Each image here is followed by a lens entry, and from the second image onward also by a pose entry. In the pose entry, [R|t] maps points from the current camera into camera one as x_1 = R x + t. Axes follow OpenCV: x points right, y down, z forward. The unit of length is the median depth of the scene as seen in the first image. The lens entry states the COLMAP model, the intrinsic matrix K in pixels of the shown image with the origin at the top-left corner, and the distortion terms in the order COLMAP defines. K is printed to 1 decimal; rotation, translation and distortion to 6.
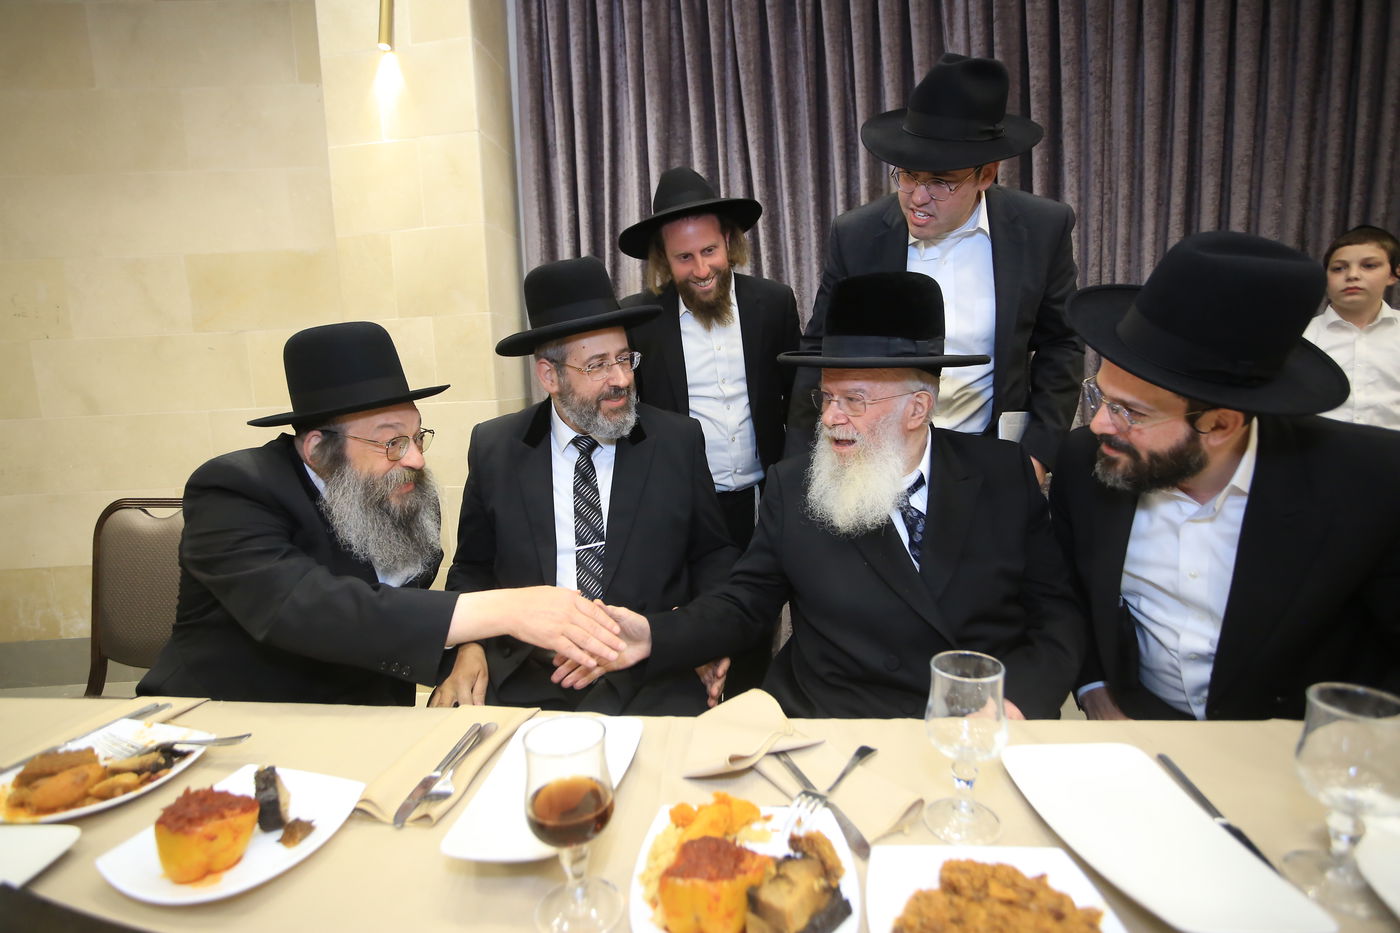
lens RADIAL K [[693.3, 0, 700.0], [0, 693.3, 466.5], [0, 0, 1]] dist [-0.089093, 0.037458]
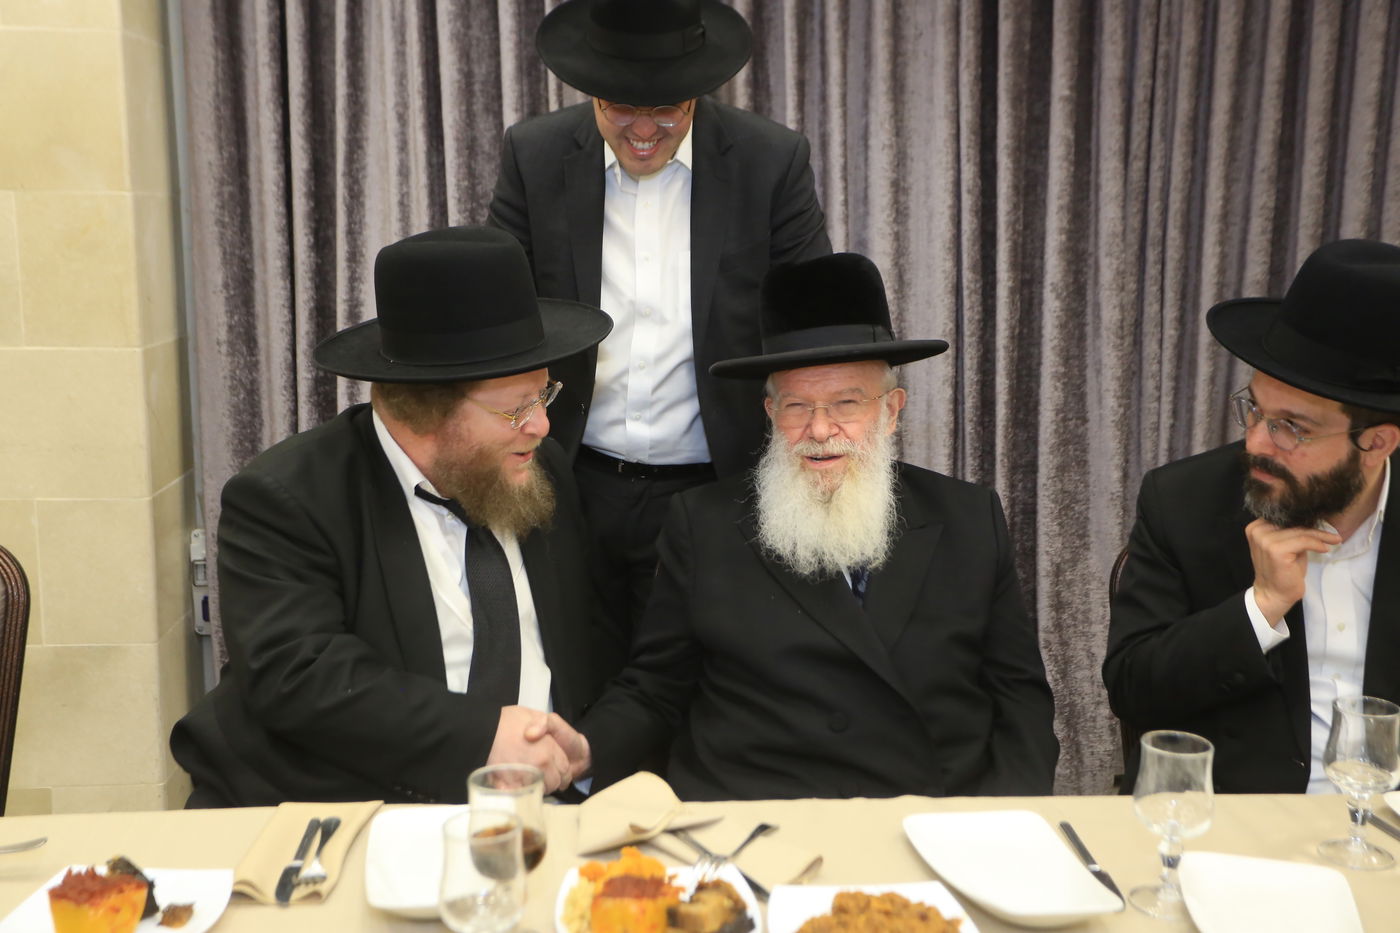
lens RADIAL K [[1409.2, 0, 673.5], [0, 1409.2, 406.7], [0, 0, 1]] dist [0.005654, 0.226920]
pose [[0.984855, 0.029611, 0.170833, -0.288024], [-0.025739, 0.999360, -0.024838, -0.136027], [-0.171459, 0.020064, 0.984987, -1.130032]]
